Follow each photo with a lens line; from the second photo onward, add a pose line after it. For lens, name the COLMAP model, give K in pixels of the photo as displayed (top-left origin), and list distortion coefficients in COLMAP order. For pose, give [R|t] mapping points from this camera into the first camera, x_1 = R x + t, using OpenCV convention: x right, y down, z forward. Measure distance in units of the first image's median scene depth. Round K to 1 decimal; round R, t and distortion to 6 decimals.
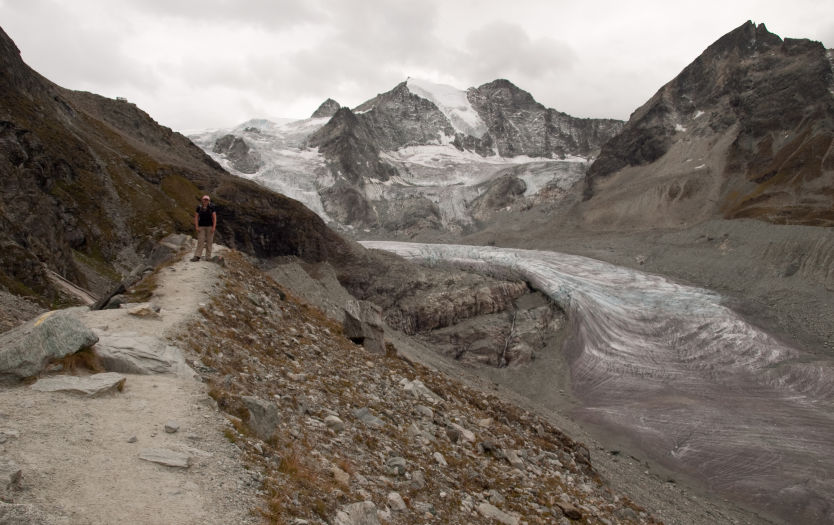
lens RADIAL K [[664.6, 0, 412.4], [0, 664.6, 323.7], [0, 0, 1]] dist [-0.082599, 0.014046]
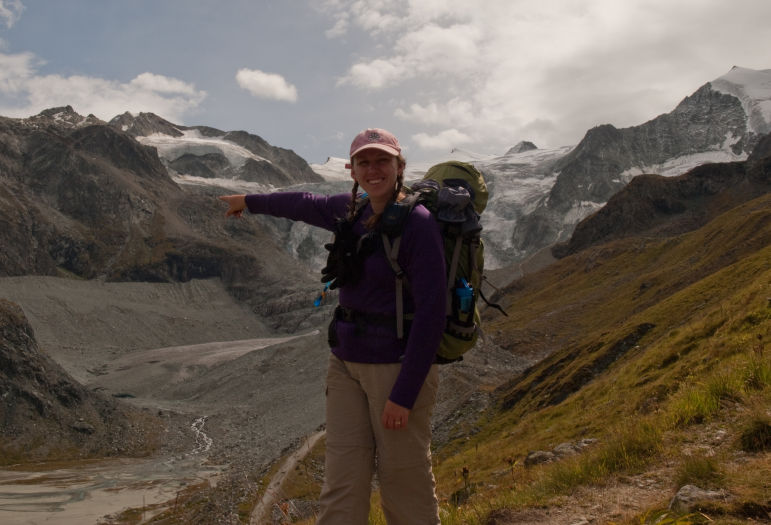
lens RADIAL K [[1004.2, 0, 384.5], [0, 1004.2, 261.9], [0, 0, 1]] dist [-0.019991, 0.000000]
pose [[0.730988, -0.038694, -0.681292, 0.742789], [-0.051348, 0.992442, -0.111459, 0.054729], [0.680455, 0.116458, 0.723476, -0.285722]]
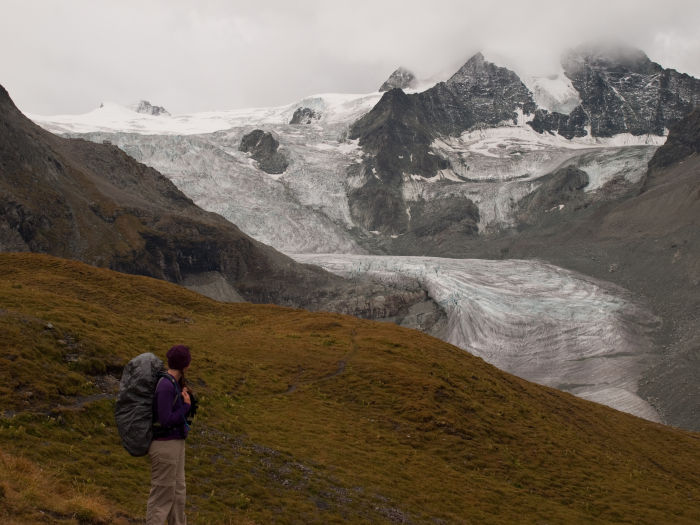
lens RADIAL K [[1006.7, 0, 350.9], [0, 1006.7, 263.5], [0, 0, 1]] dist [-0.020889, 0.000000]
pose [[0.968367, -0.010868, -0.249295, 0.185747], [-0.013348, 0.995365, -0.095240, 0.021783], [0.249175, 0.095555, 0.963733, -0.274506]]
